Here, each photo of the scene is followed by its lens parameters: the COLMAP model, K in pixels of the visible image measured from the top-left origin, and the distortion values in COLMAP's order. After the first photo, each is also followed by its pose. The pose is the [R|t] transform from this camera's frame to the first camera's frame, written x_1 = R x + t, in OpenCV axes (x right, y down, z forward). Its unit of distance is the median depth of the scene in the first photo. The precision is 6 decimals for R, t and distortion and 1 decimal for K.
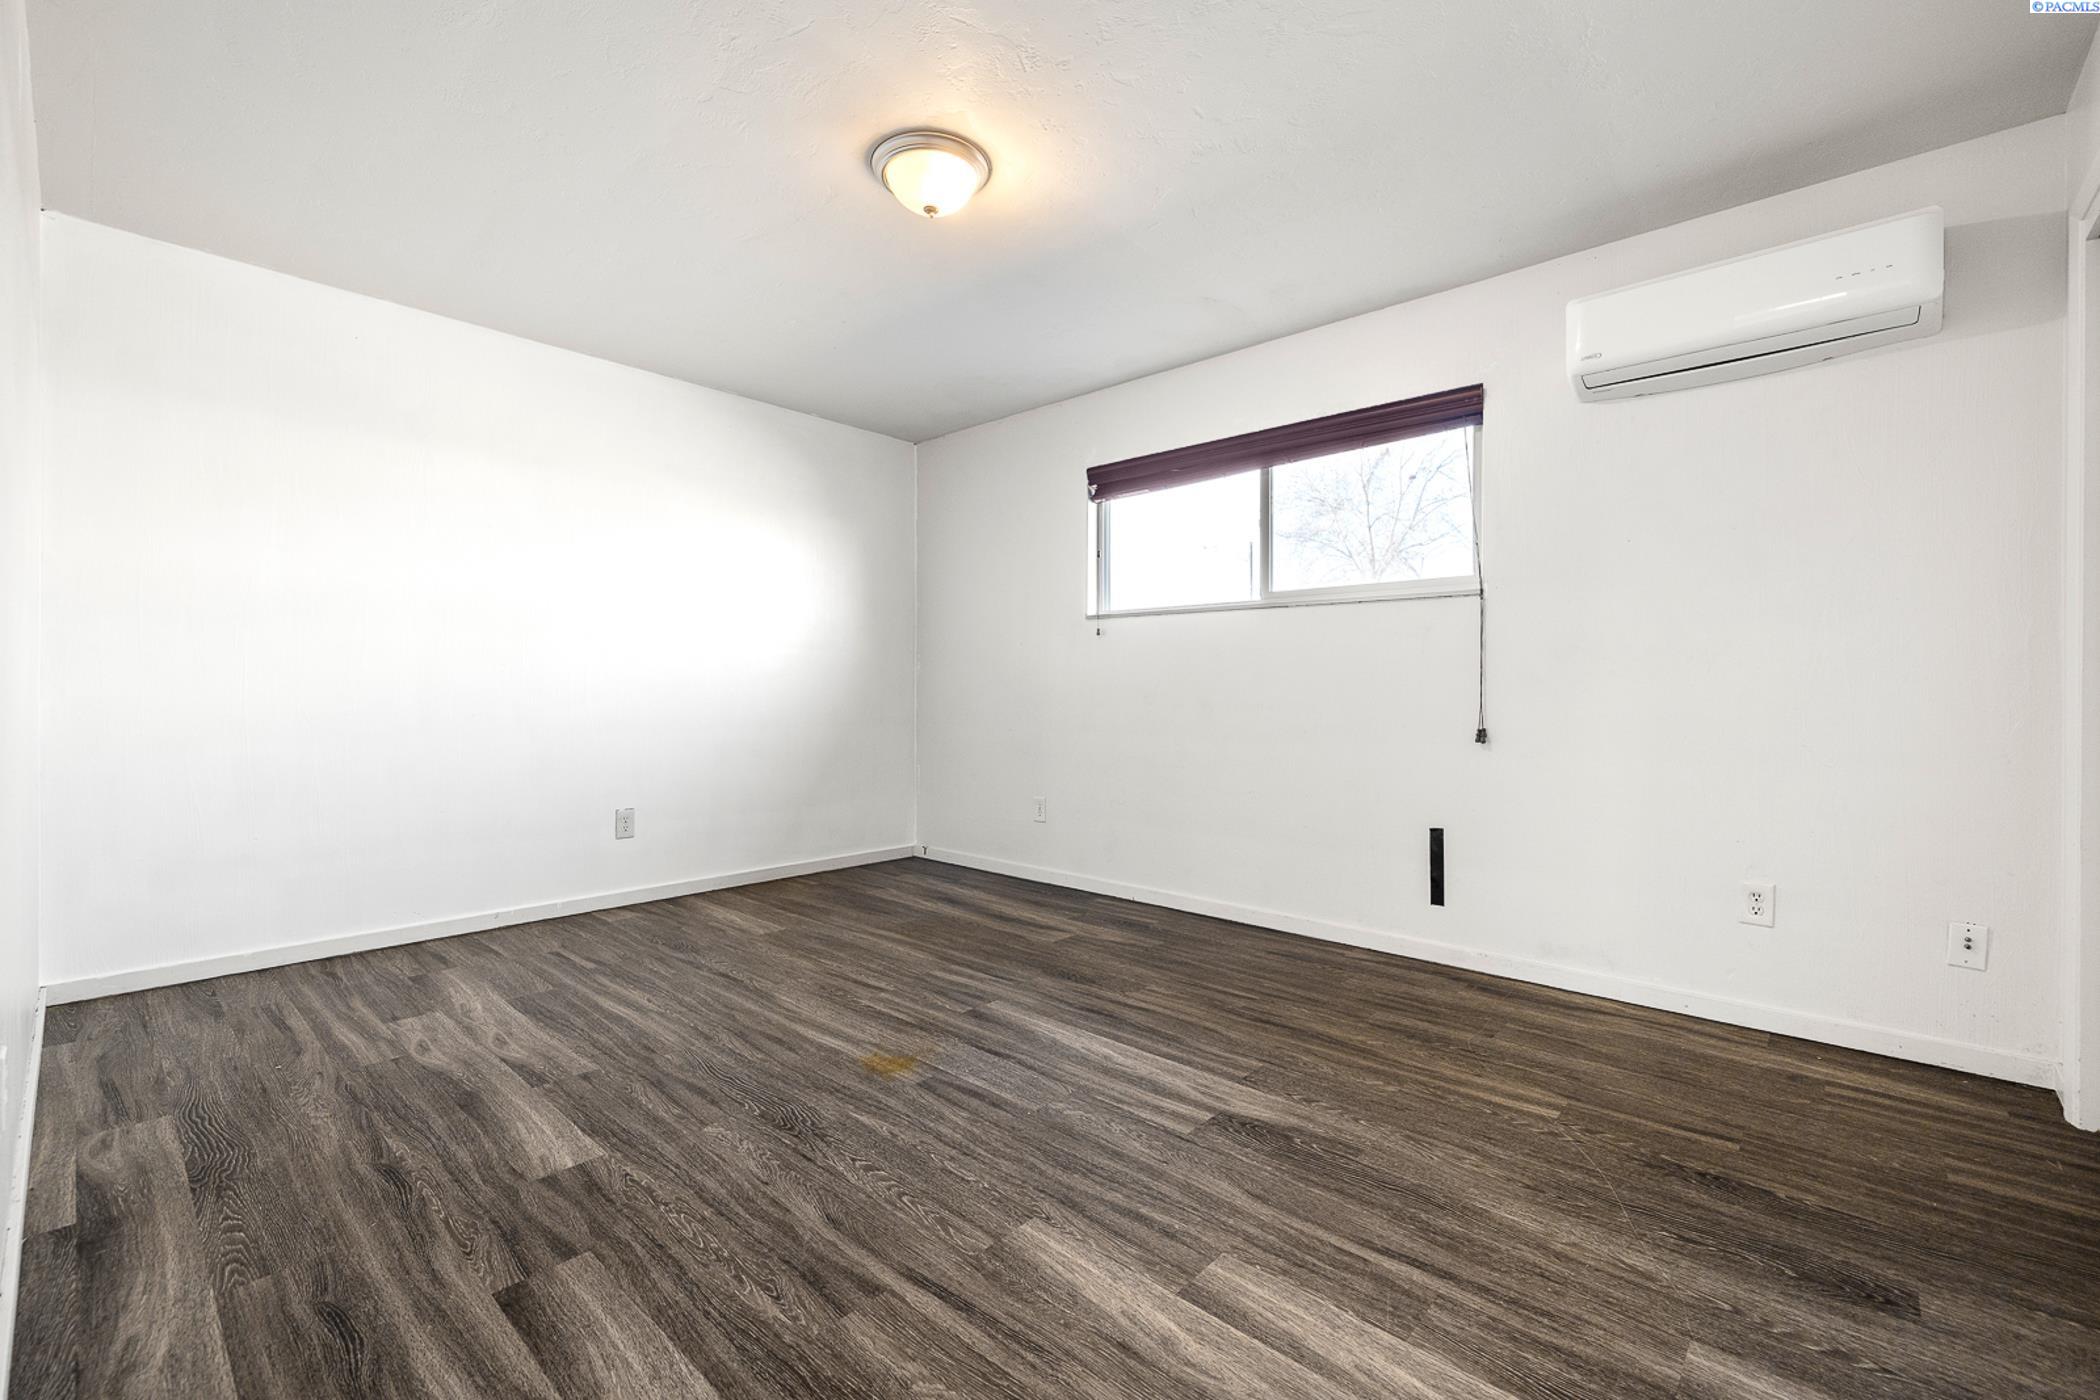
lens RADIAL K [[889.4, 0, 1057.1], [0, 889.4, 702.4], [0, 0, 1]] dist [-0.001645, 0.000167]
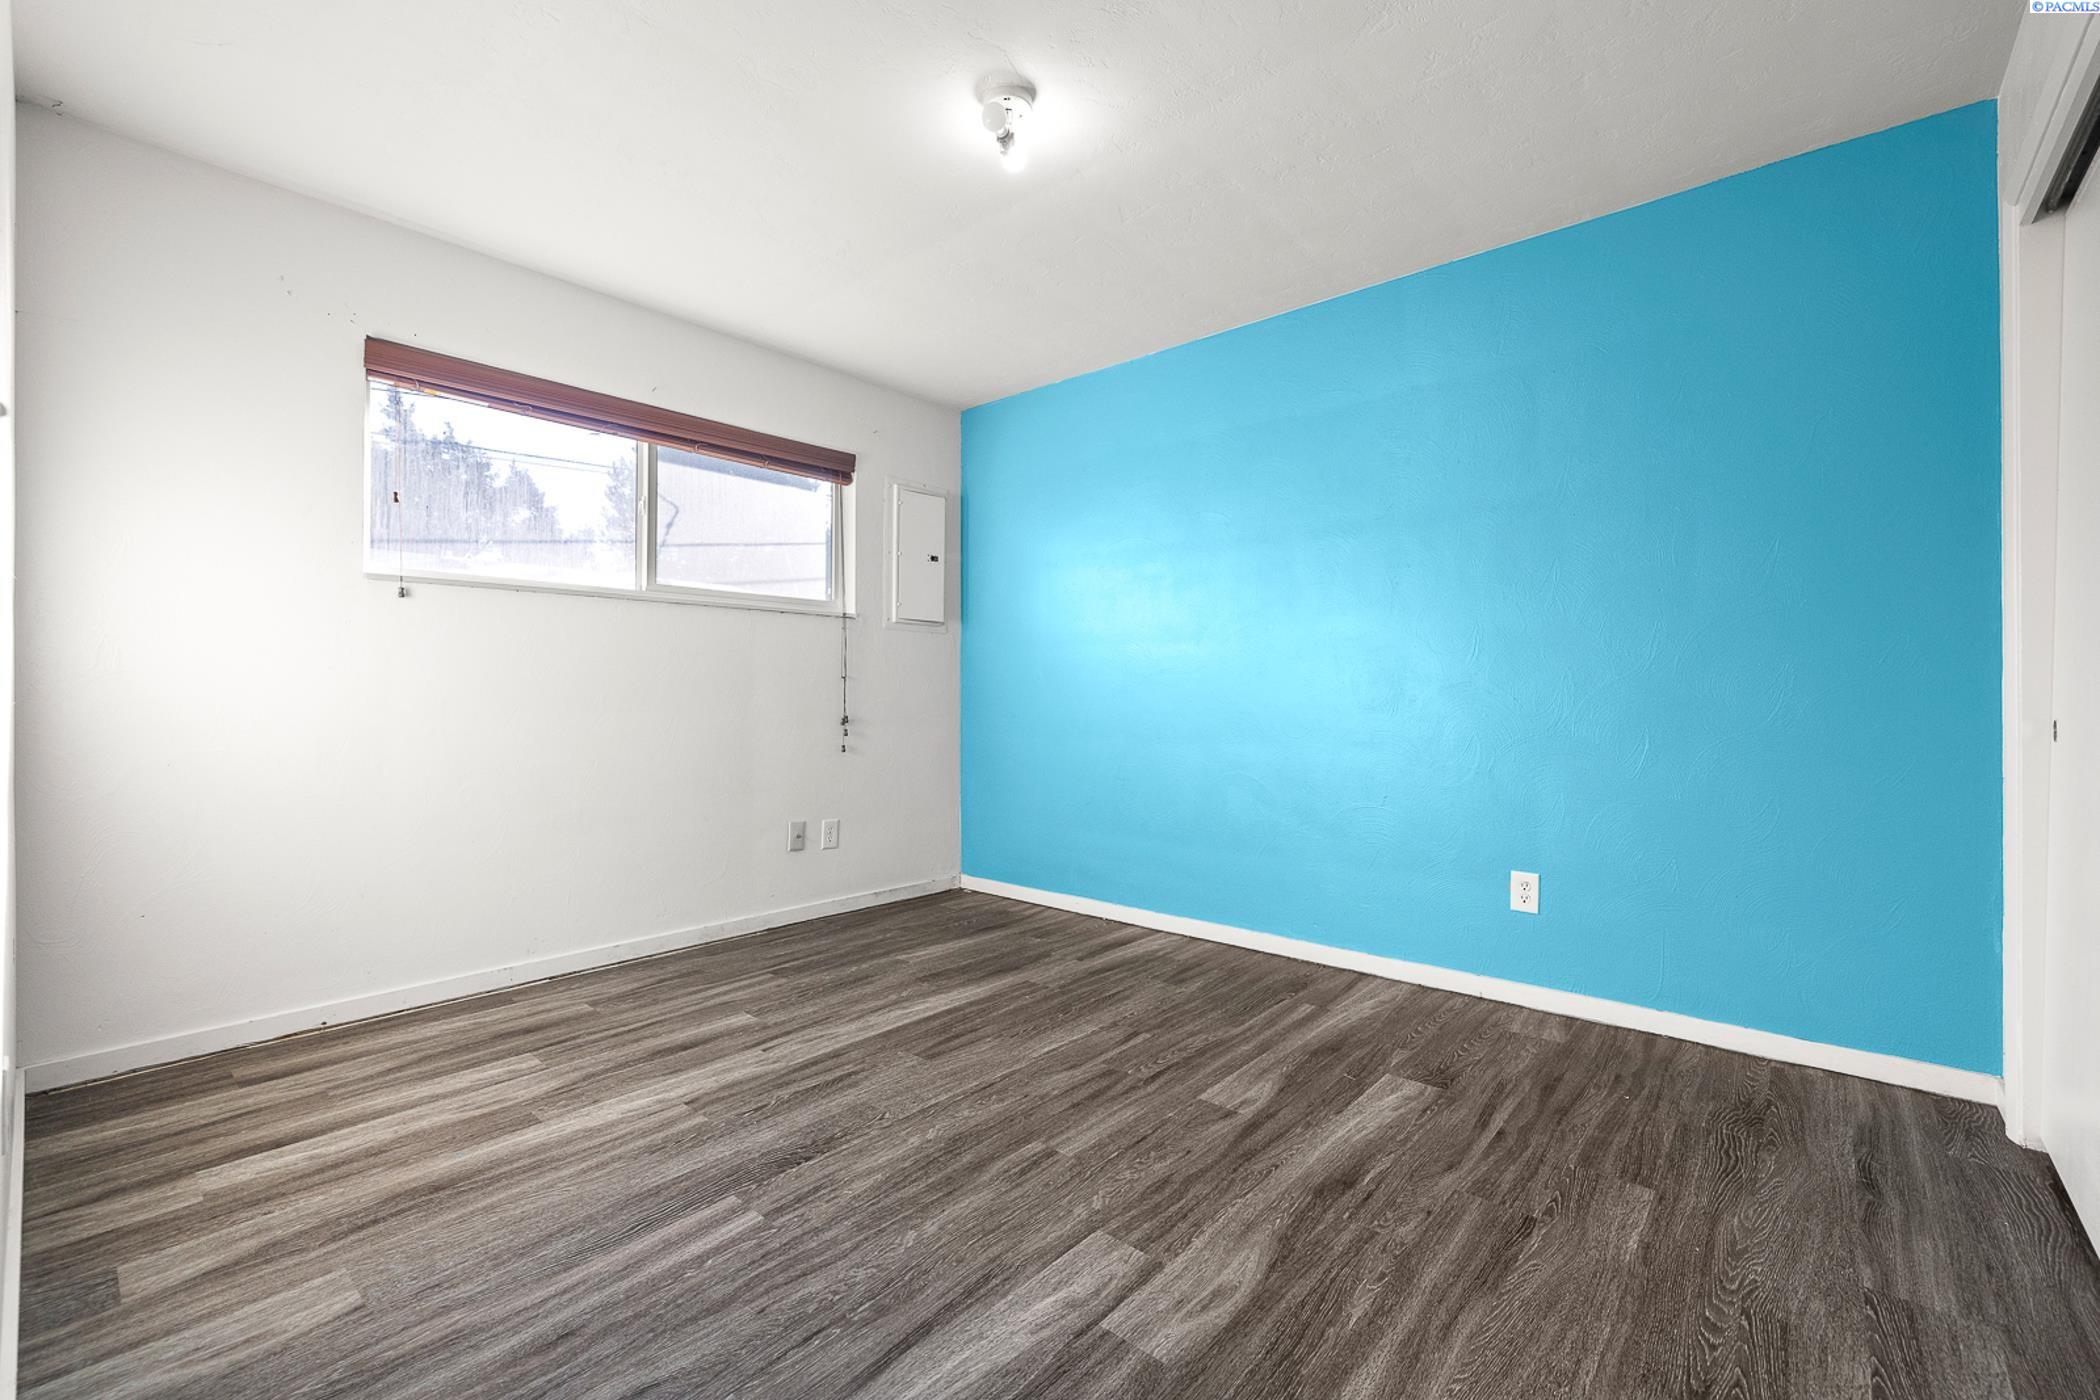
lens RADIAL K [[889.4, 0, 1059.0], [0, 889.4, 697.8], [0, 0, 1]] dist [-0.001645, 0.000167]
pose [[-0.030769, 0.004825, 0.999515, -0.782166], [0.009059, 0.999949, -0.004549, -0.003126], [-0.999485, 0.008915, -0.030811, 0.731301]]
